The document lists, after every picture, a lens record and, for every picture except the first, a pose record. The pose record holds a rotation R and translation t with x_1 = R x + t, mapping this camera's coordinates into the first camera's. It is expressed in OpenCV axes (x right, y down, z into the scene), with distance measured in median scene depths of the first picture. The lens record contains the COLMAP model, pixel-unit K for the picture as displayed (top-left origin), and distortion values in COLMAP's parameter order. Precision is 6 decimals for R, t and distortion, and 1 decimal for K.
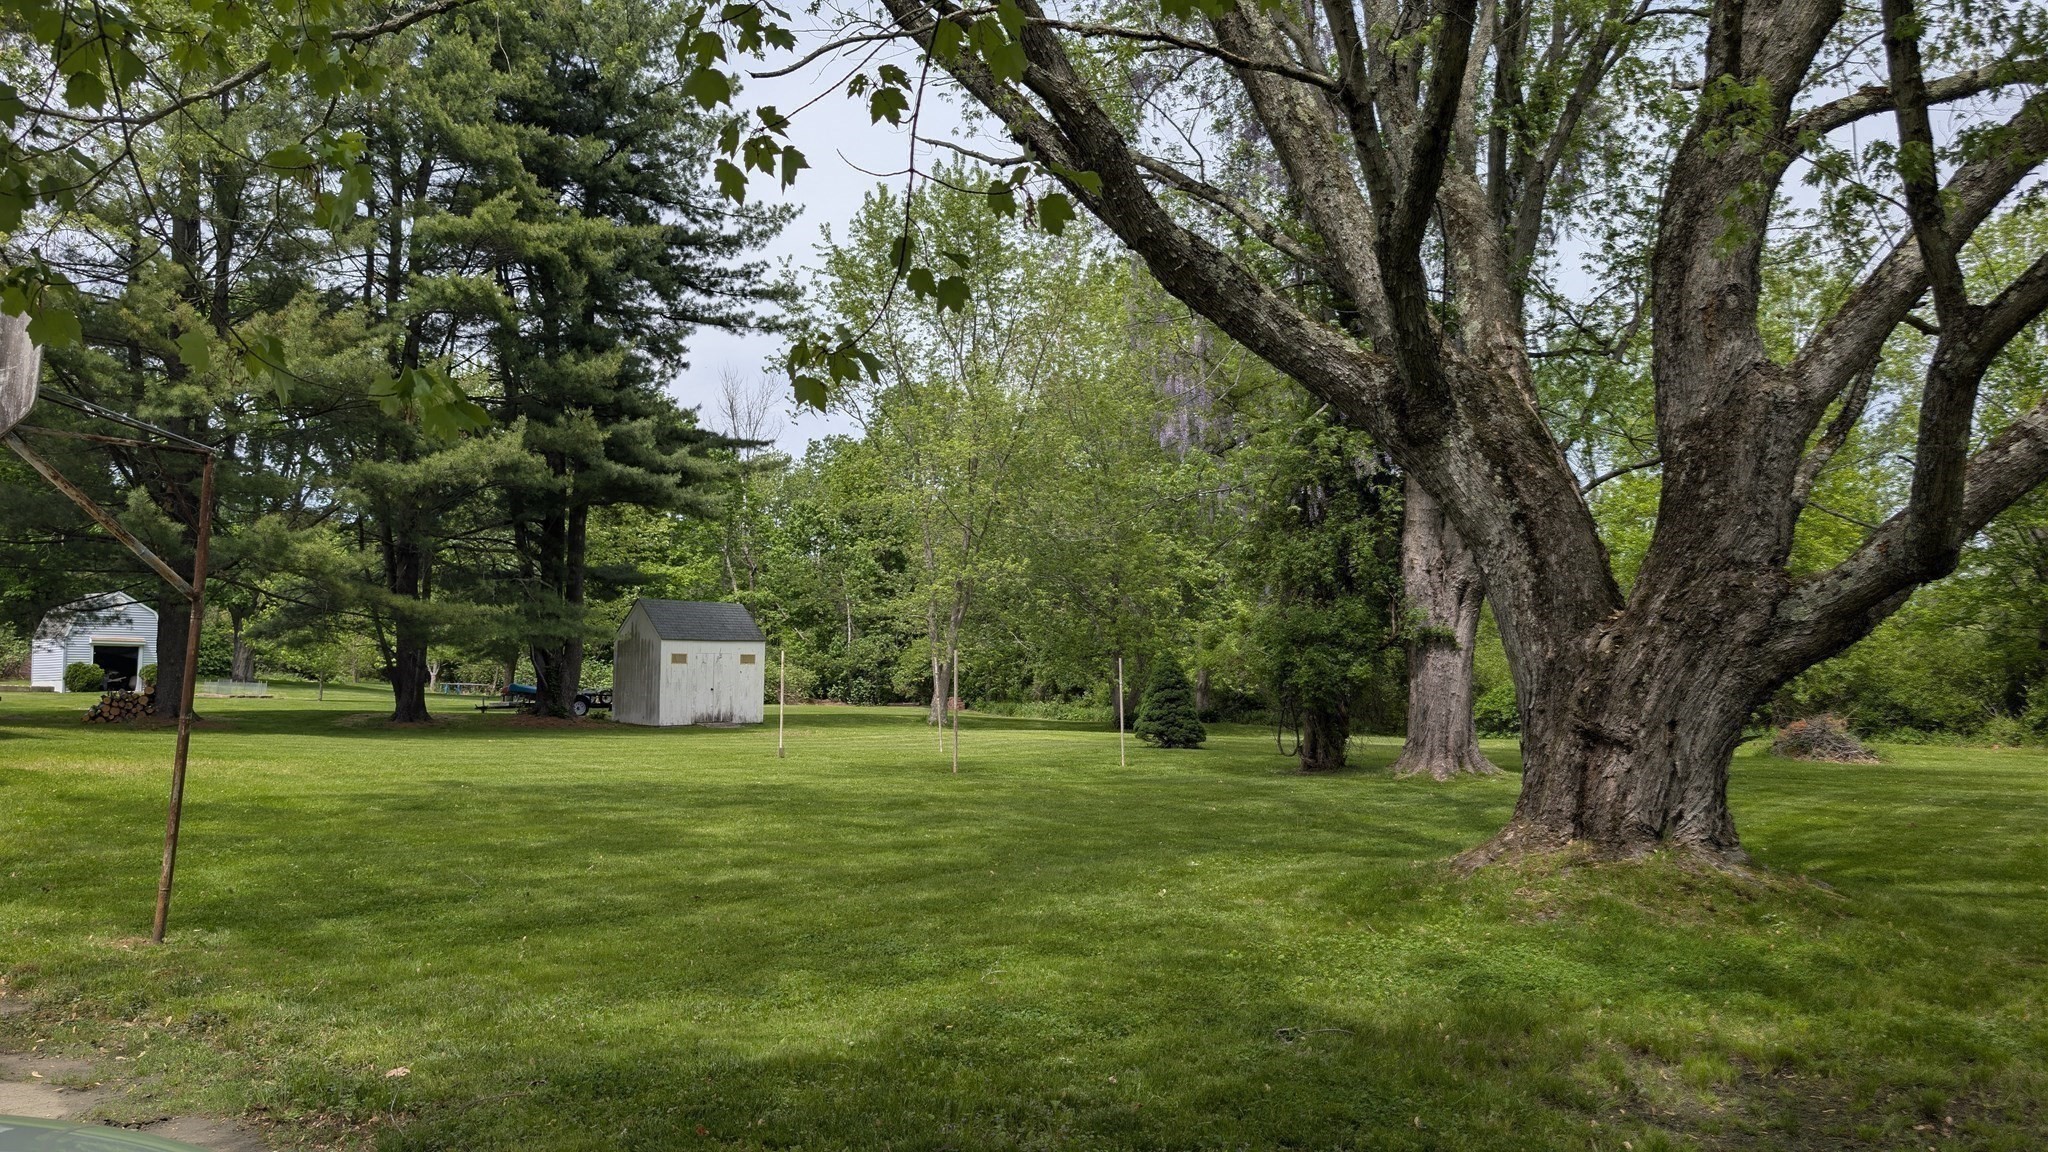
lens RADIAL K [[1448.0, 0, 1033.1], [0, 1448.0, 582.5], [0, 0, 1]] dist [0.026278, -0.006502]
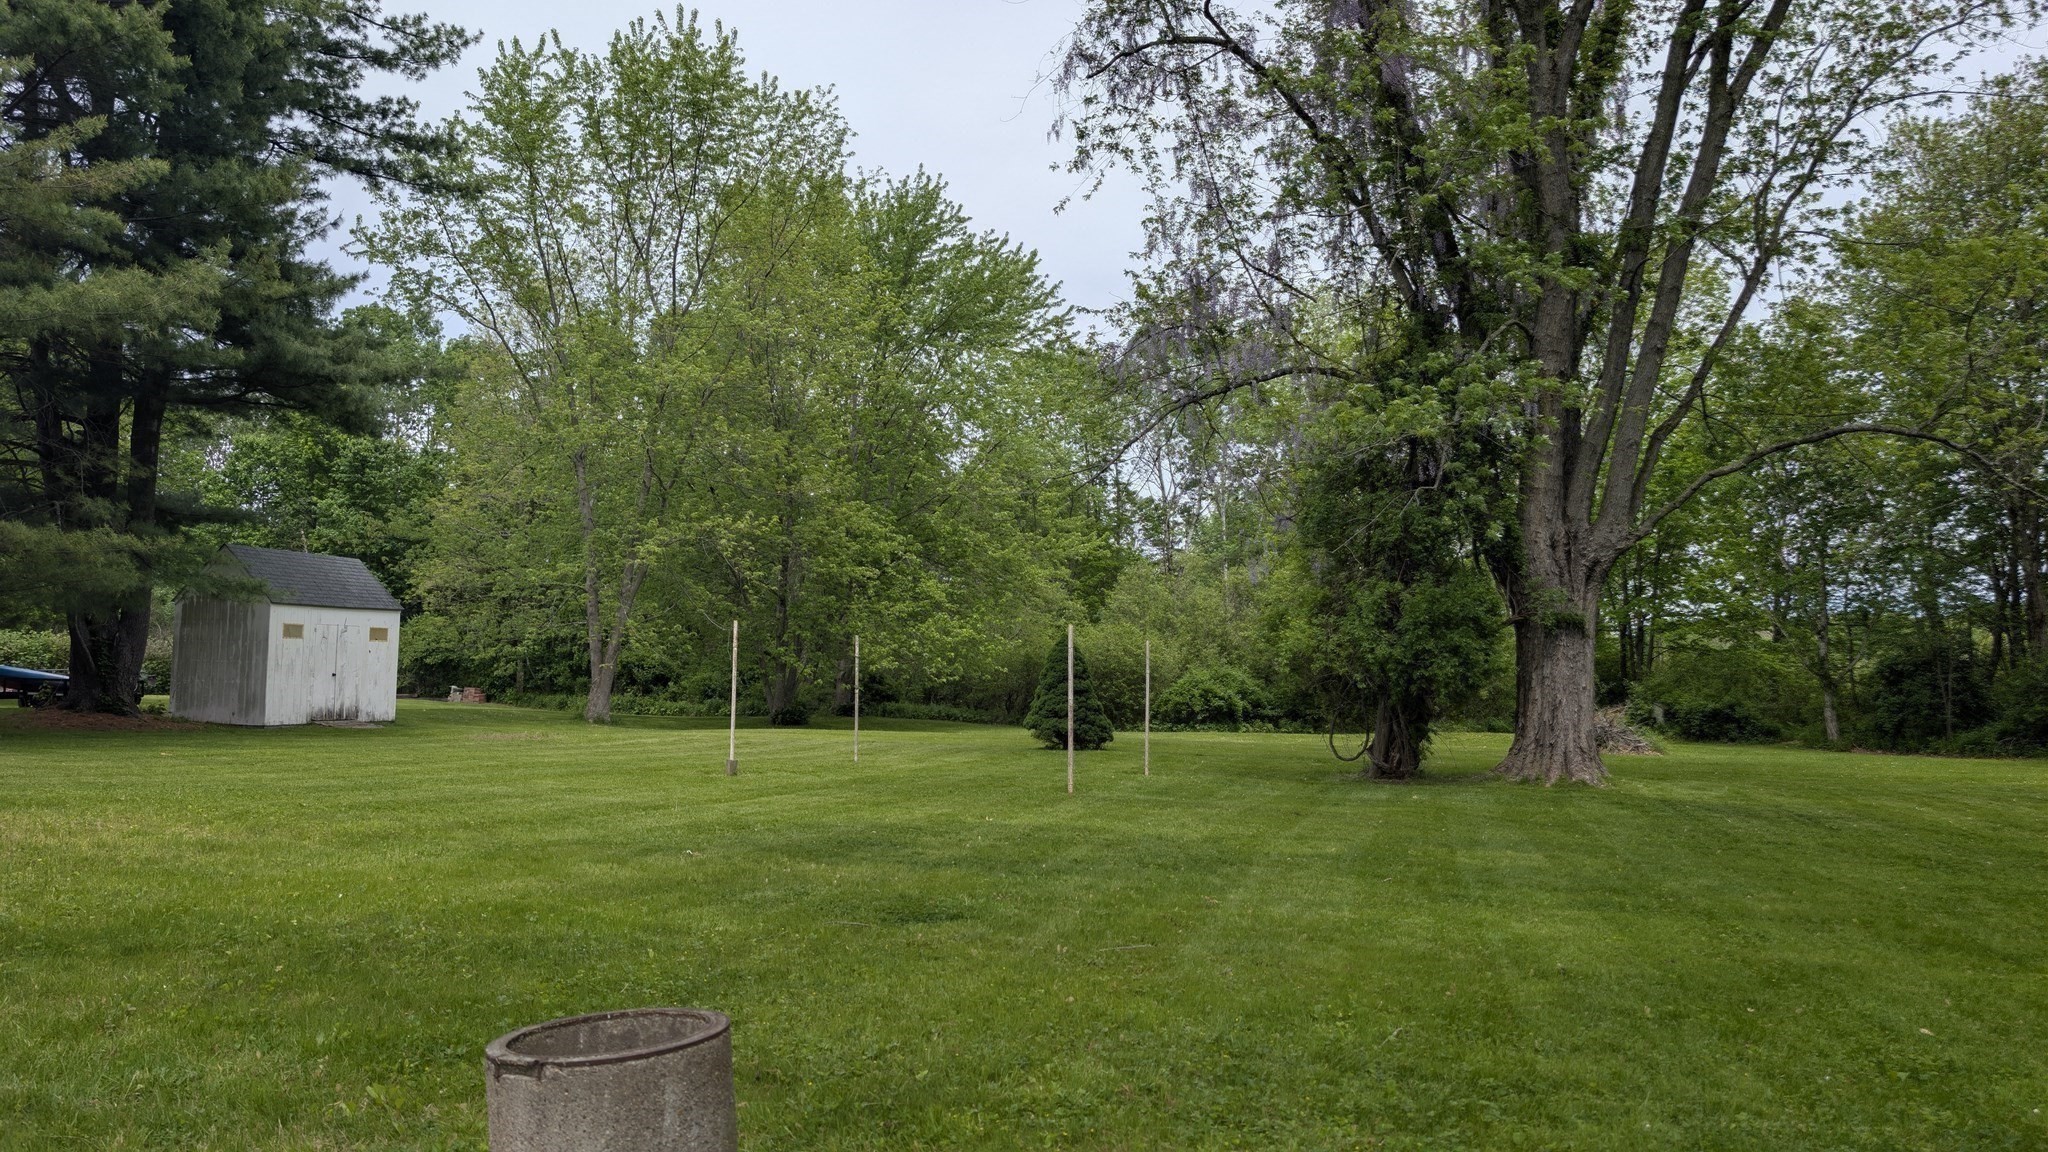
lens RADIAL K [[1448.0, 0, 1003.3], [0, 1448.0, 582.8], [0, 0, 1]] dist [0.026278, -0.006502]
pose [[0.905921, 0.037193, 0.421811, -0.222668], [-0.039336, 0.999219, -0.003624, 0.017131], [-0.421616, -0.013309, 0.906677, 0.199972]]
